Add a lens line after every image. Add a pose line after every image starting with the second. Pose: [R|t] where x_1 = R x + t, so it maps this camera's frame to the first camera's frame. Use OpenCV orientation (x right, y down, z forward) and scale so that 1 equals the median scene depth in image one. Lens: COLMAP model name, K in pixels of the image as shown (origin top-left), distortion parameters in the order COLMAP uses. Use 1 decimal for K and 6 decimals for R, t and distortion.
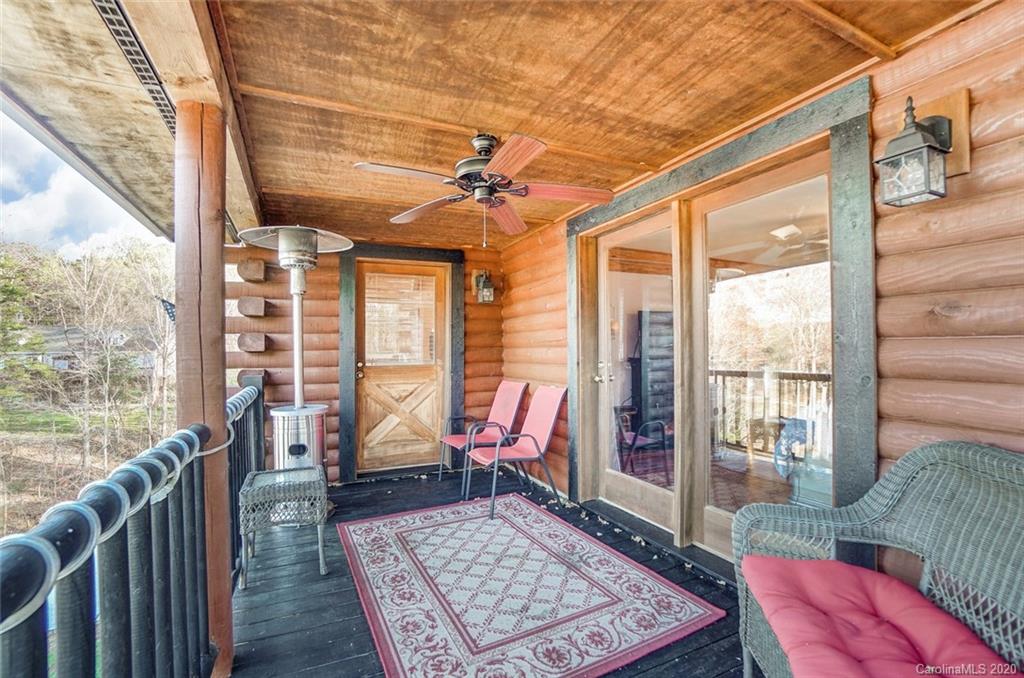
lens RADIAL K [[456.4, 0, 511.3], [0, 456.4, 341.2], [0, 0, 1]] dist [-0.036884, 0.002427]
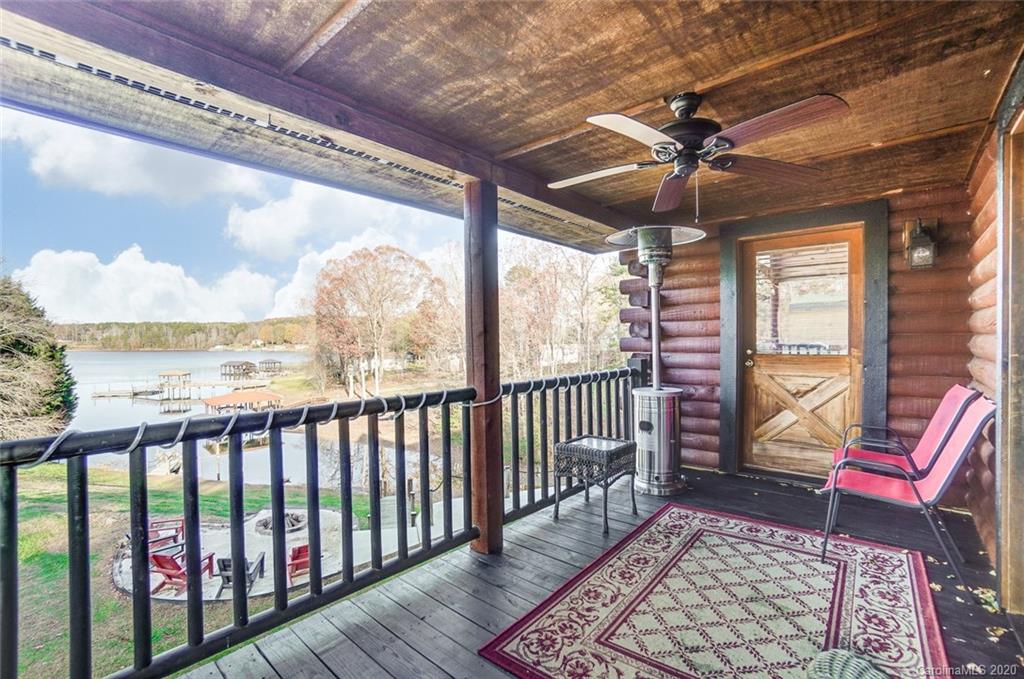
lens RADIAL K [[456.4, 0, 509.6], [0, 456.4, 336.7], [0, 0, 1]] dist [-0.036884, 0.002427]
pose [[0.405375, 0.006887, -0.914125, 0.415376], [0.022655, 0.999589, 0.017577, -0.009313], [0.913870, -0.027835, 0.405052, 0.231051]]
